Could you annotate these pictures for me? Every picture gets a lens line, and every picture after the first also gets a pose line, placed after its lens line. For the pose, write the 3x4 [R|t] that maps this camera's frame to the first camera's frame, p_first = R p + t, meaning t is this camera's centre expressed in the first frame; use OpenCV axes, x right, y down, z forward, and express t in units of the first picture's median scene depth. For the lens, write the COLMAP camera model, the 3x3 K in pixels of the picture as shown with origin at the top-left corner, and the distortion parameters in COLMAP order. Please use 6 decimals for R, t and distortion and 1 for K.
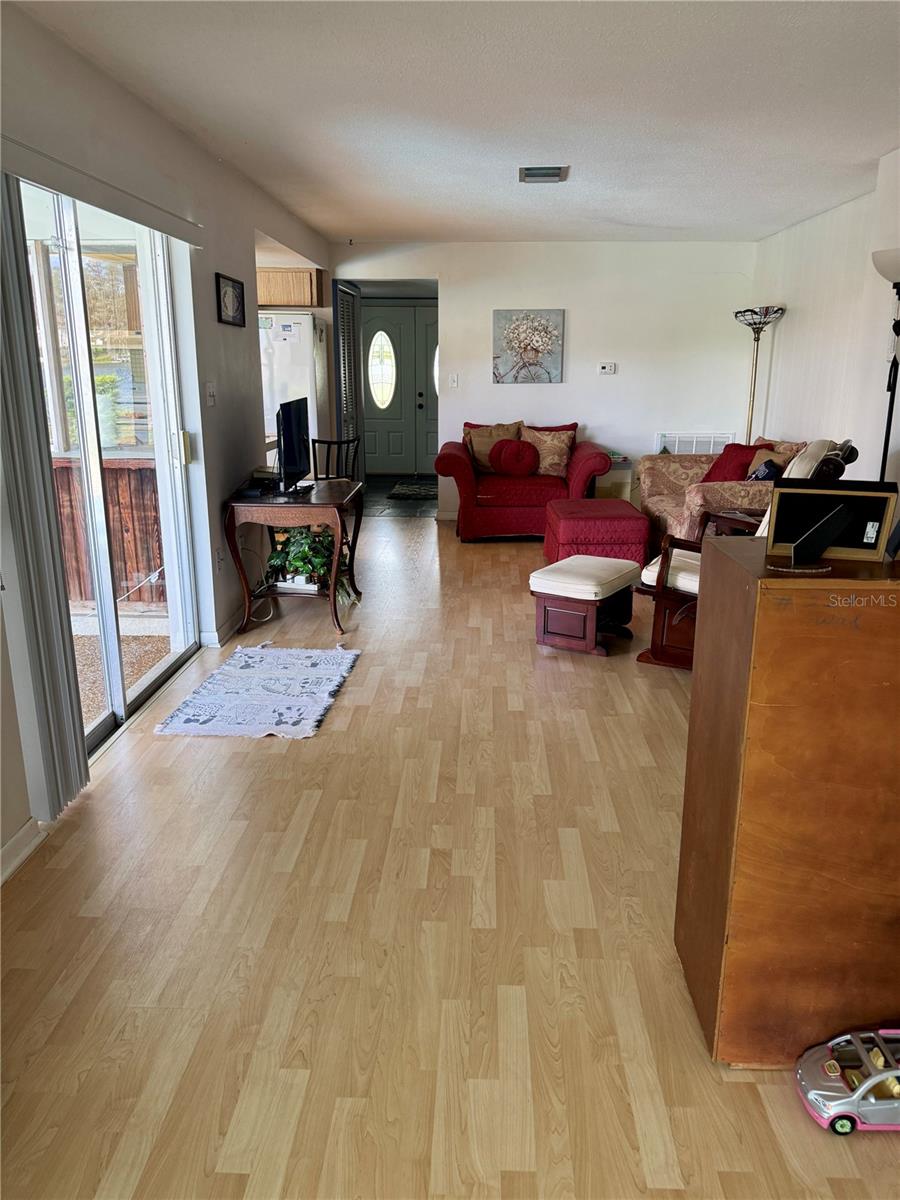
lens RADIAL K [[848.5, 0, 456.8], [0, 848.5, 599.8], [0, 0, 1]] dist [0.002303, -0.007815]
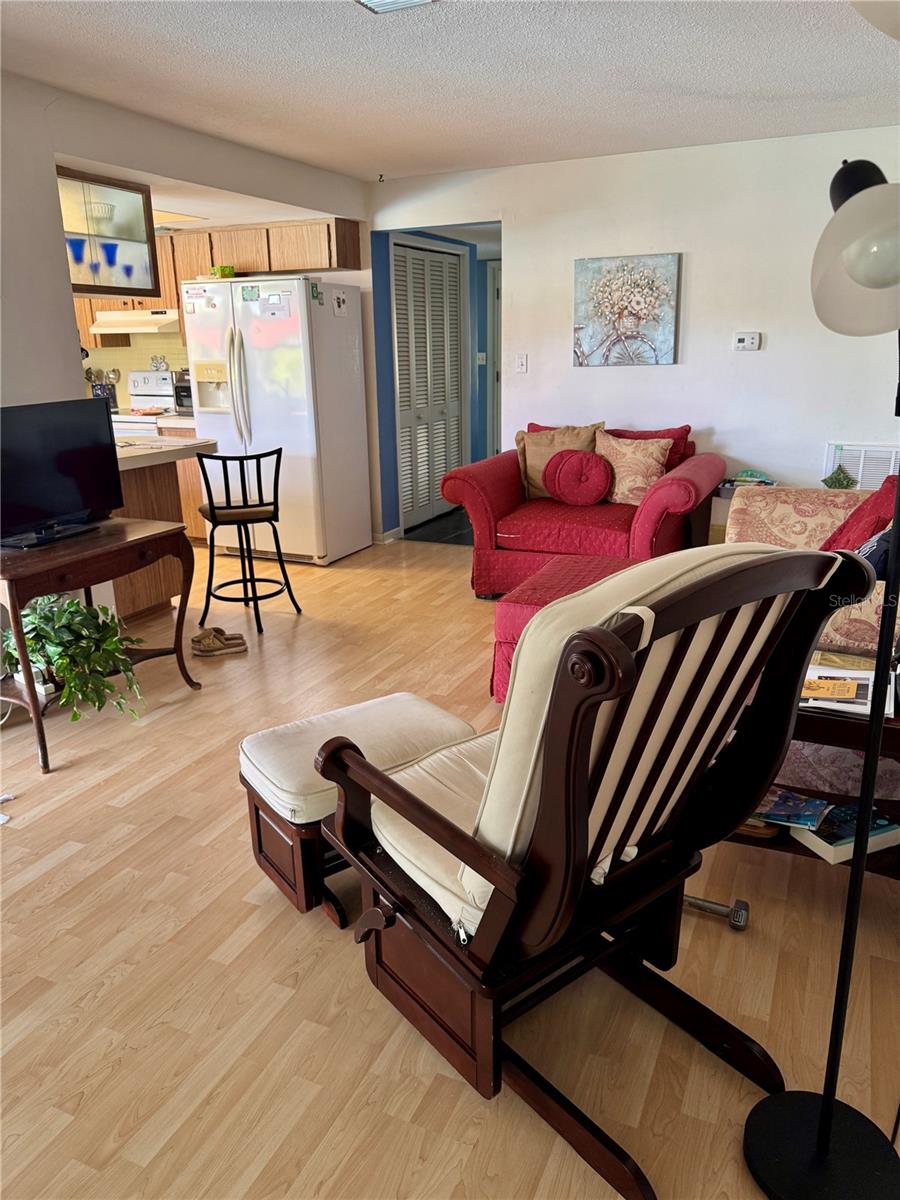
lens RADIAL K [[848.5, 0, 444.6], [0, 848.5, 598.4], [0, 0, 1]] dist [0.002303, -0.007815]
pose [[0.919267, 0.090744, -0.383032, 0.233531], [-0.081011, 0.995849, 0.041501, -0.088141], [0.385208, -0.007121, 0.922802, 0.323331]]
